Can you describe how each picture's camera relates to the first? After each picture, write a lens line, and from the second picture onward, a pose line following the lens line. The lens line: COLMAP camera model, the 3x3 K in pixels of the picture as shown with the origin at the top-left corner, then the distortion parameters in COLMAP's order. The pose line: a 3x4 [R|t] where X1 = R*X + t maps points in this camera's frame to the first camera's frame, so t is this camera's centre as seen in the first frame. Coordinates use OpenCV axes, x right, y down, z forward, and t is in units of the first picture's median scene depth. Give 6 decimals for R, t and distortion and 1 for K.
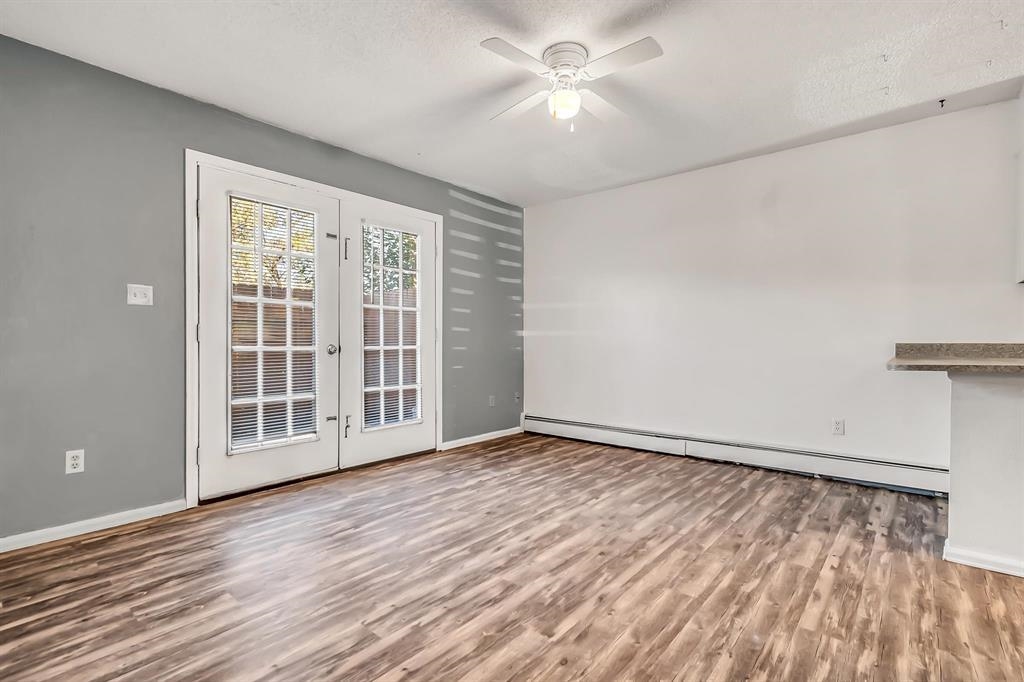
lens RADIAL K [[484.3, 0, 510.1], [0, 484.3, 345.5], [0, 0, 1]] dist [0.005840, 0.000064]
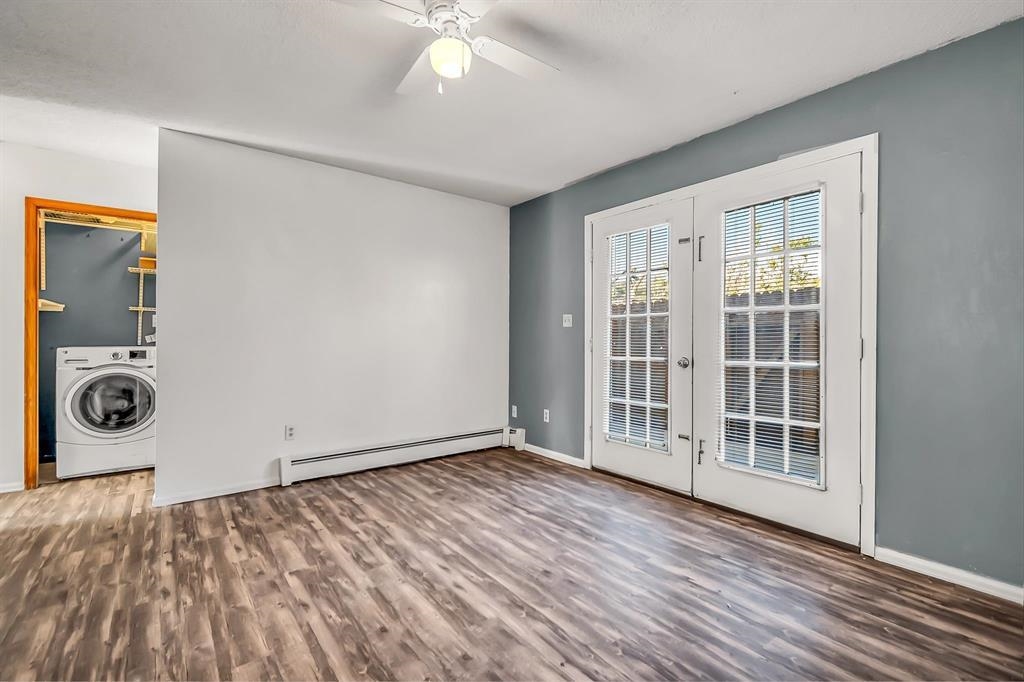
lens RADIAL K [[458.1, 0, 512.3], [0, 458.1, 338.4], [0, 0, 1]] dist [0.001828, -0.002110]
pose [[-0.213423, -0.004715, -0.976949, 0.693316], [-0.017352, 0.999849, -0.001034, -0.038505], [0.976806, 0.016732, -0.213472, 1.073467]]
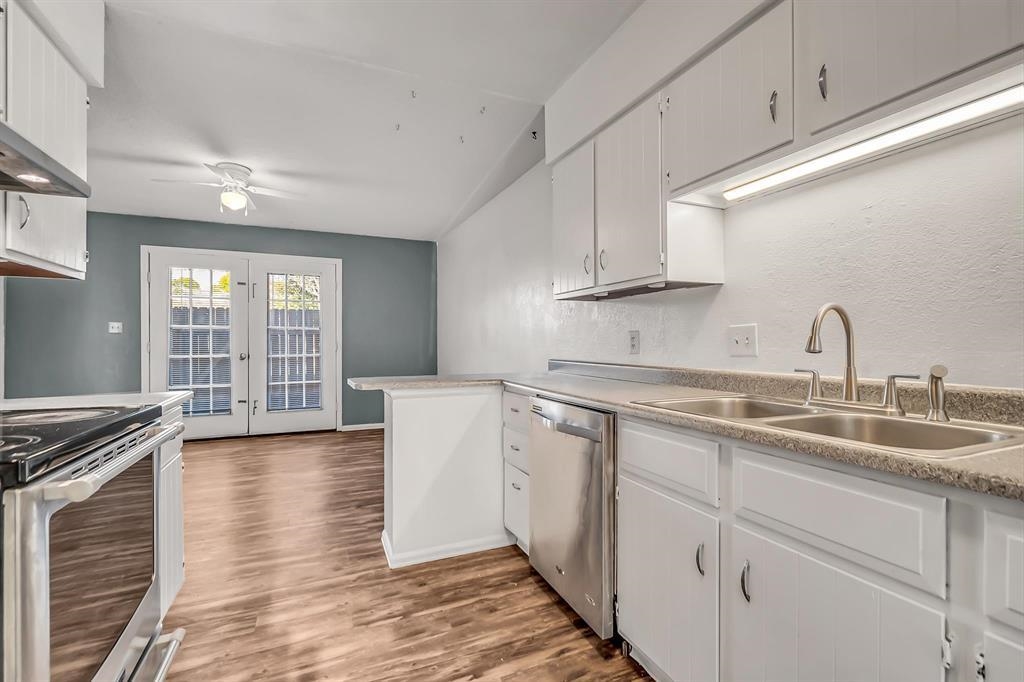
lens RADIAL K [[458.1, 0, 514.6], [0, 458.1, 344.9], [0, 0, 1]] dist [0.001828, -0.002110]
pose [[0.897014, 0.000300, -0.442002, 1.311168], [-0.003085, 0.999980, -0.005583, -0.030375], [0.441991, 0.006371, 0.896997, 0.091000]]
